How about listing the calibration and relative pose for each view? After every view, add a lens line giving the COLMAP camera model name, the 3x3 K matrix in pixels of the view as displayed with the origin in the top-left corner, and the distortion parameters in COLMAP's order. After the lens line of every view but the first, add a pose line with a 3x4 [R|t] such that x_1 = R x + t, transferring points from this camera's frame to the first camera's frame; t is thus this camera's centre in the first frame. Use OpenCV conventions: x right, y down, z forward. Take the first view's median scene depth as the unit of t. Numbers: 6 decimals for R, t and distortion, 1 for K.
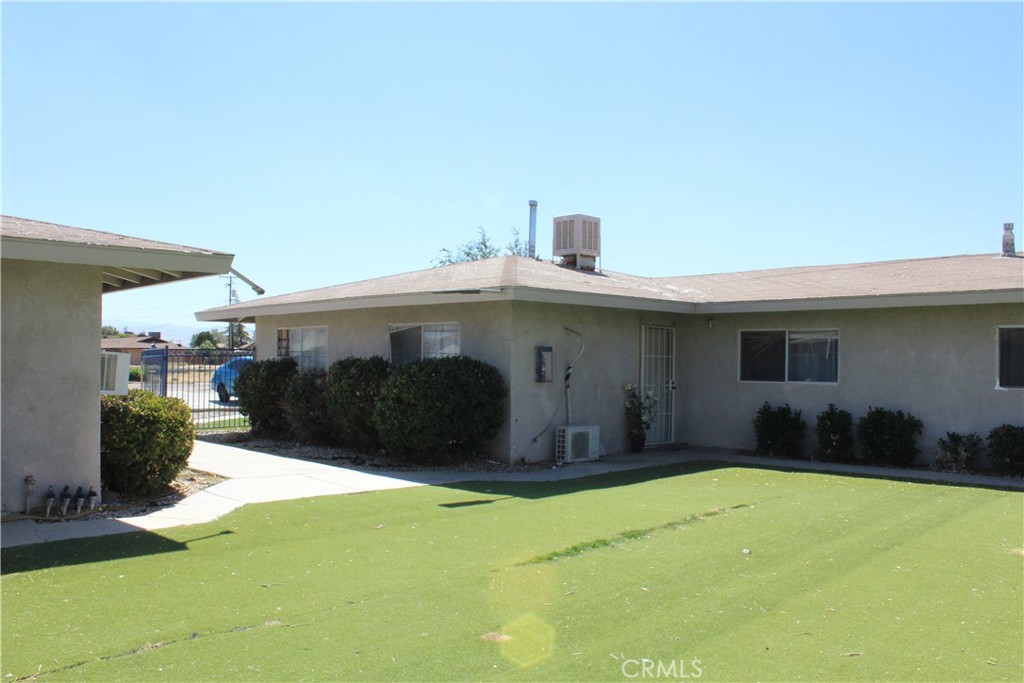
lens RADIAL K [[895.6, 0, 502.5], [0, 895.6, 338.4], [0, 0, 1]] dist [0.000729, 0.028113]
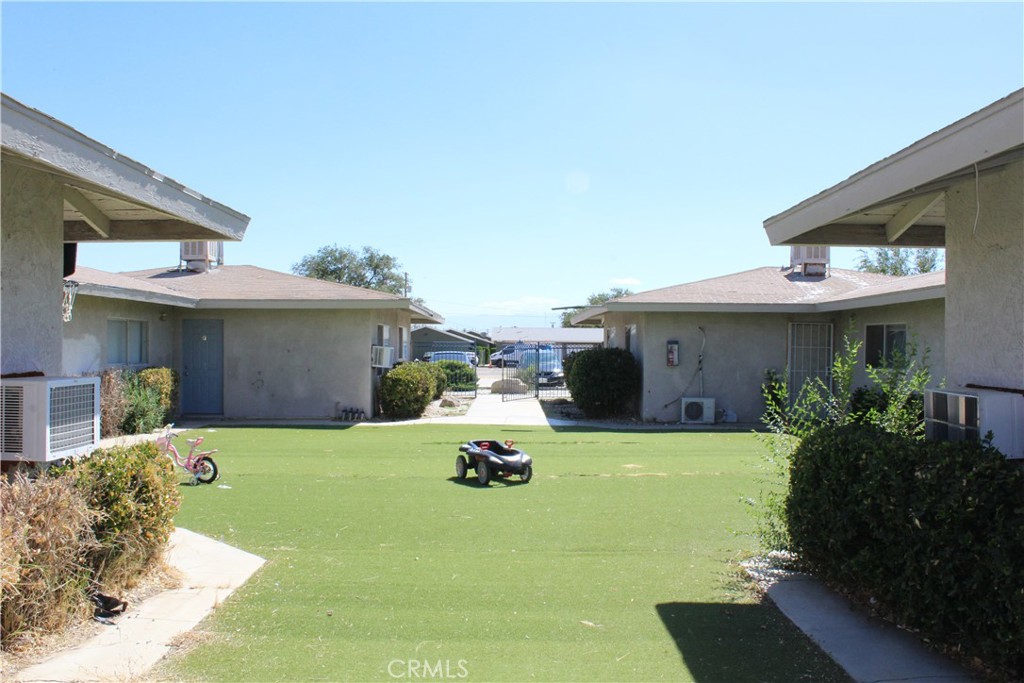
lens RADIAL K [[895.6, 0, 512.2], [0, 895.6, 342.4], [0, 0, 1]] dist [0.000729, 0.028113]
pose [[0.721785, -0.007830, -0.692073, 0.838930], [0.017469, 0.999824, 0.006907, -0.002798], [0.691897, -0.017075, 0.721795, -0.200239]]
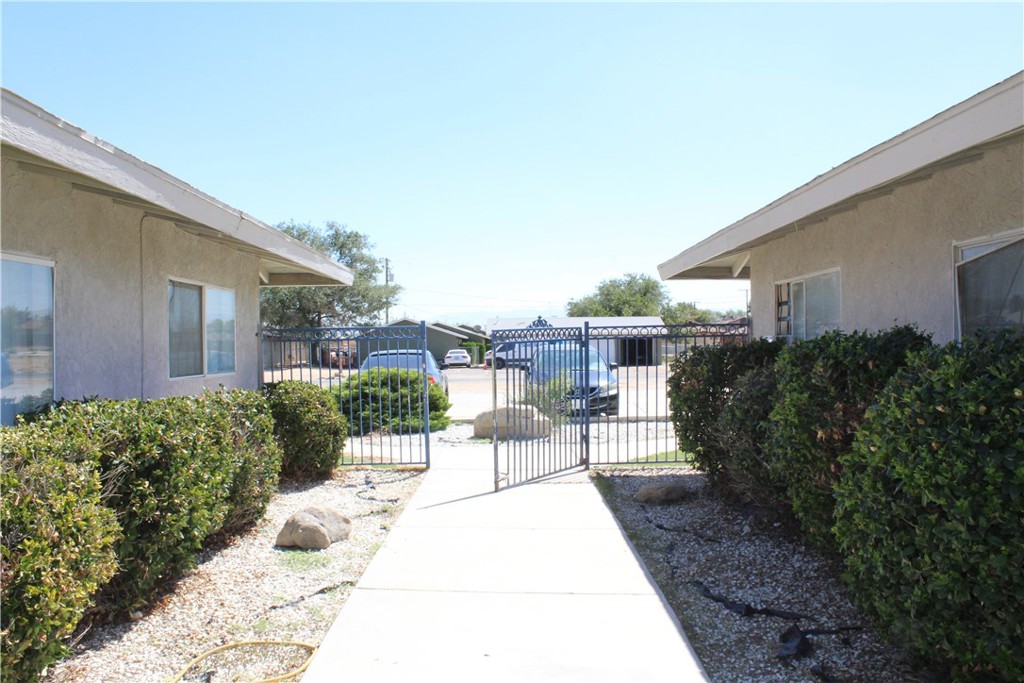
lens RADIAL K [[868.0, 0, 512.9], [0, 868.0, 339.8], [0, 0, 1]] dist [-0.016236, -0.003490]
pose [[0.723013, -0.021365, -0.690504, -0.011762], [0.037444, 0.999264, 0.008288, 0.016659], [0.689819, -0.031848, 0.723281, 0.677437]]
